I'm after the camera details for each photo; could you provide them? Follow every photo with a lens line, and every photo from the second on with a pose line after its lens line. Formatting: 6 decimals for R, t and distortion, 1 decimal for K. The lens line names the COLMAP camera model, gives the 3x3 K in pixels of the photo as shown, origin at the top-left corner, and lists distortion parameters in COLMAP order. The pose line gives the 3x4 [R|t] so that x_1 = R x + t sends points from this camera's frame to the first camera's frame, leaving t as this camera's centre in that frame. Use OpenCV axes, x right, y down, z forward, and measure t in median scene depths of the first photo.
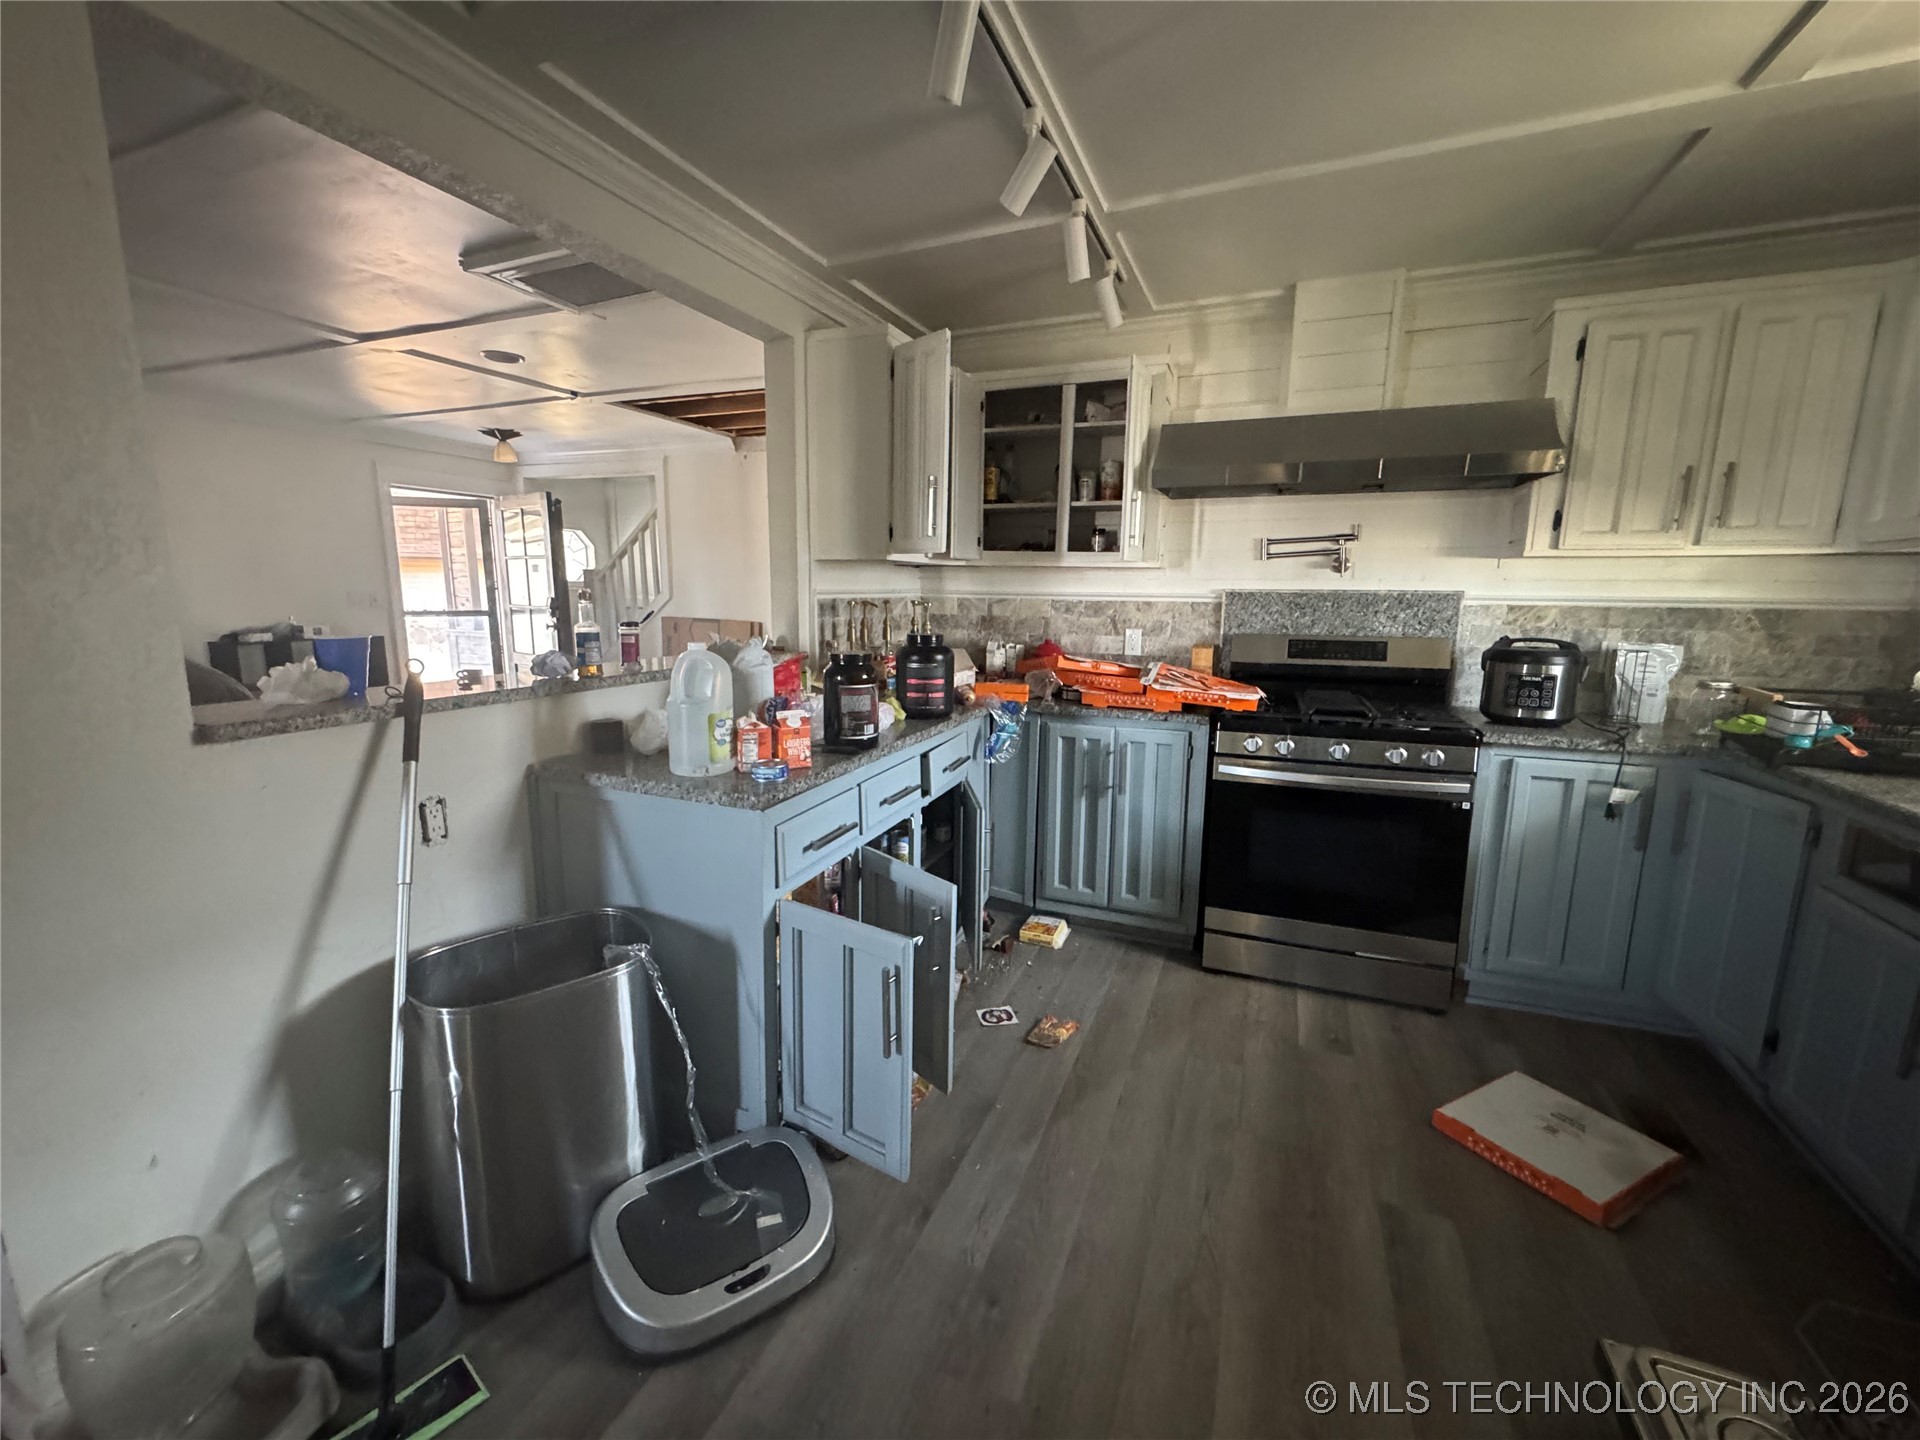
lens RADIAL K [[769.4, 0, 958.2], [0, 769.4, 719.5], [0, 0, 1]] dist [-0.002804, 0.000656]
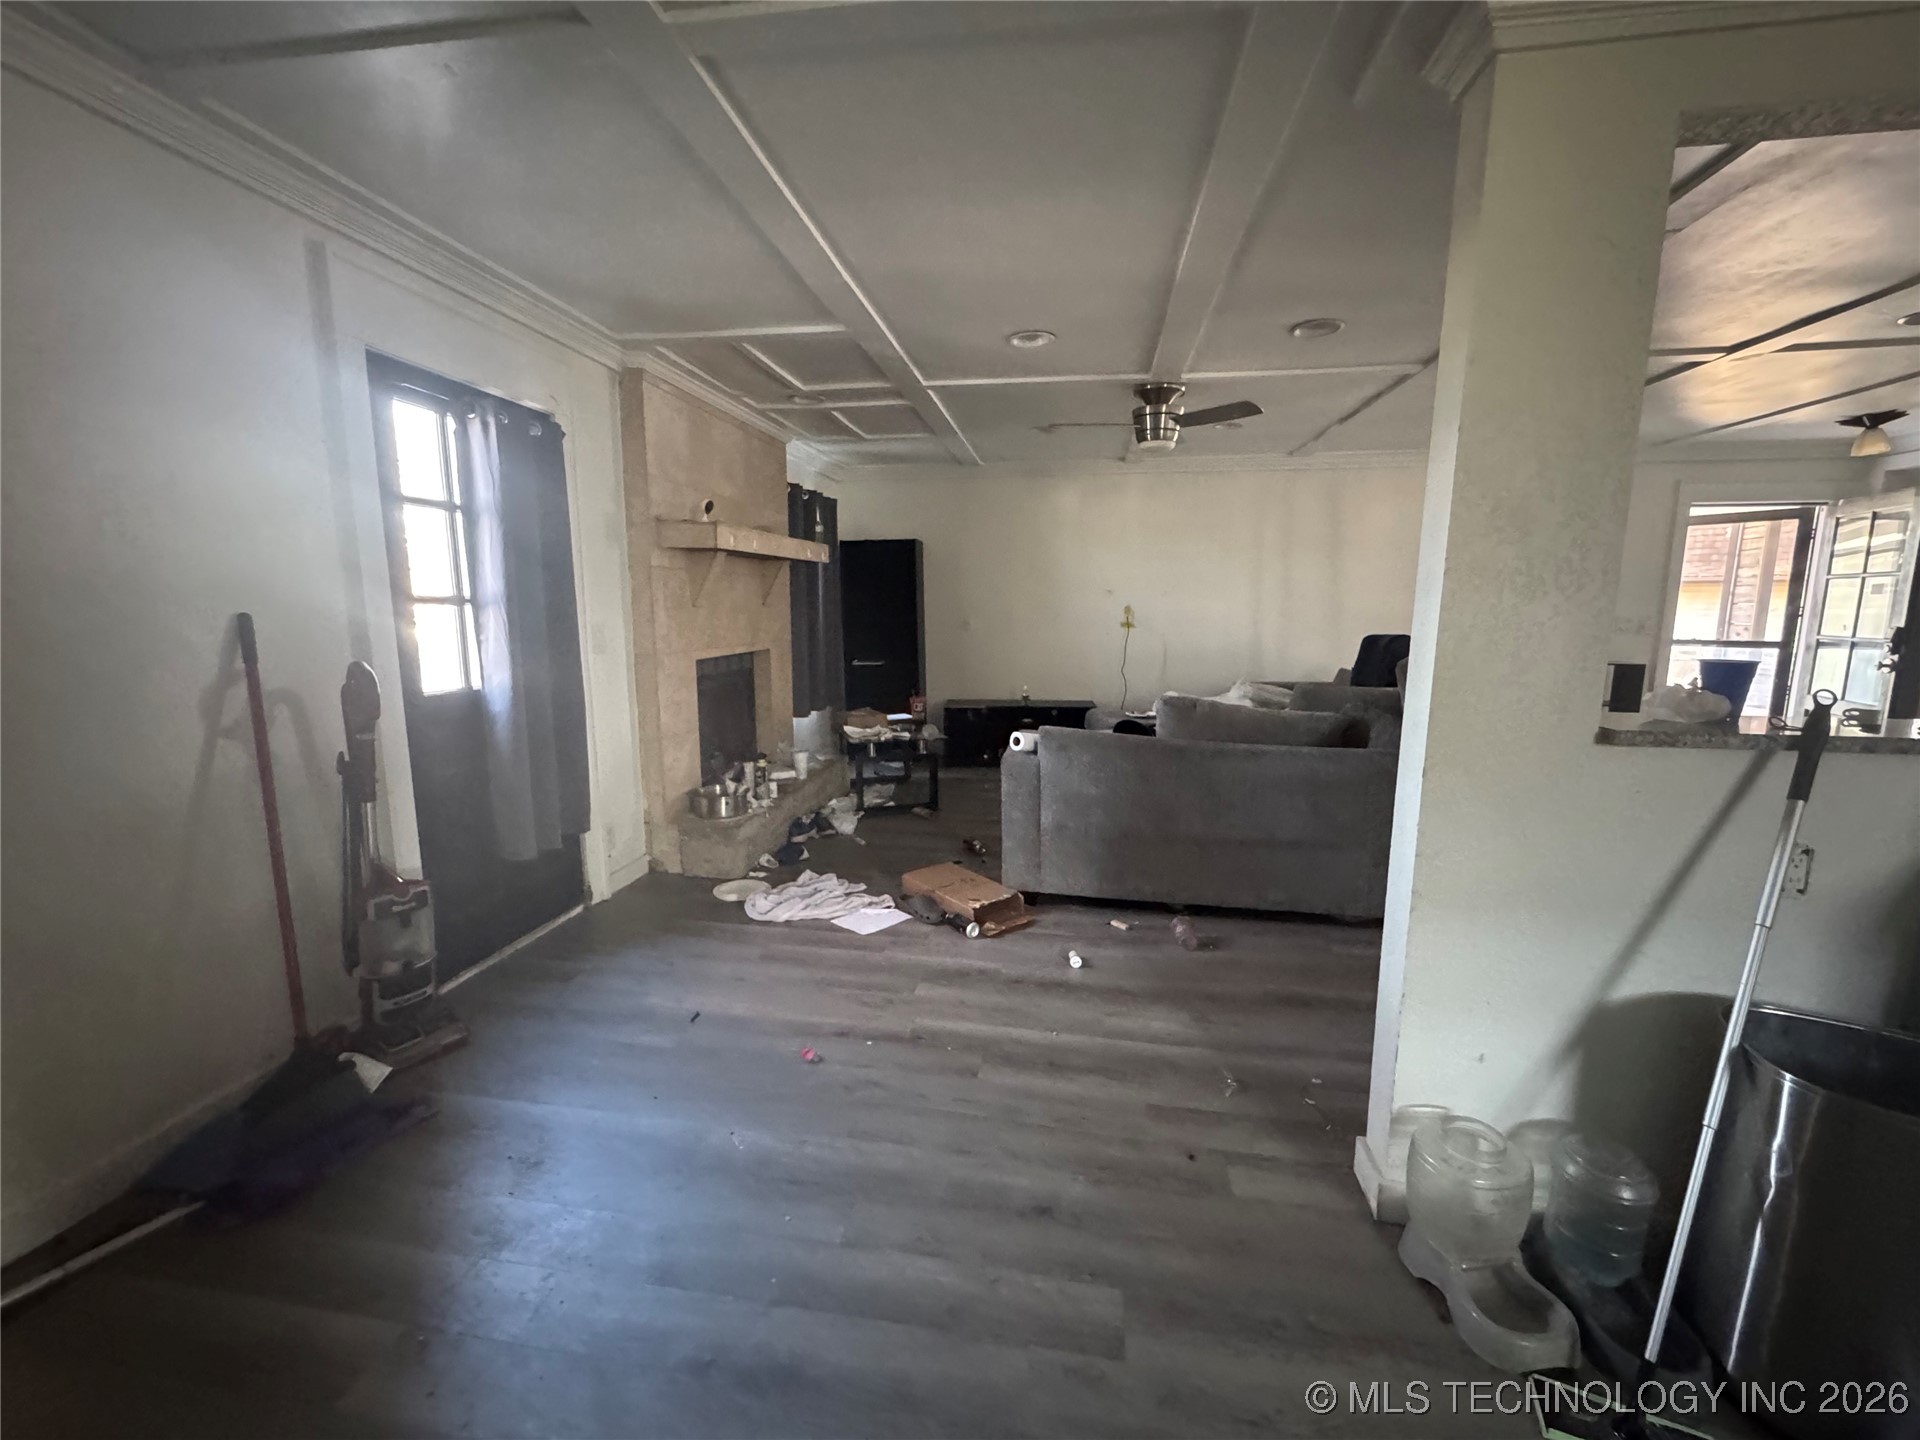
lens RADIAL K [[769.4, 0, 958.2], [0, 769.4, 719.5], [0, 0, 1]] dist [-0.002804, 0.000656]
pose [[0.236208, 0.131458, -0.962769, -0.048672], [-0.164839, 0.981867, 0.093624, 0.023300], [0.957619, 0.136587, 0.253594, -0.119942]]
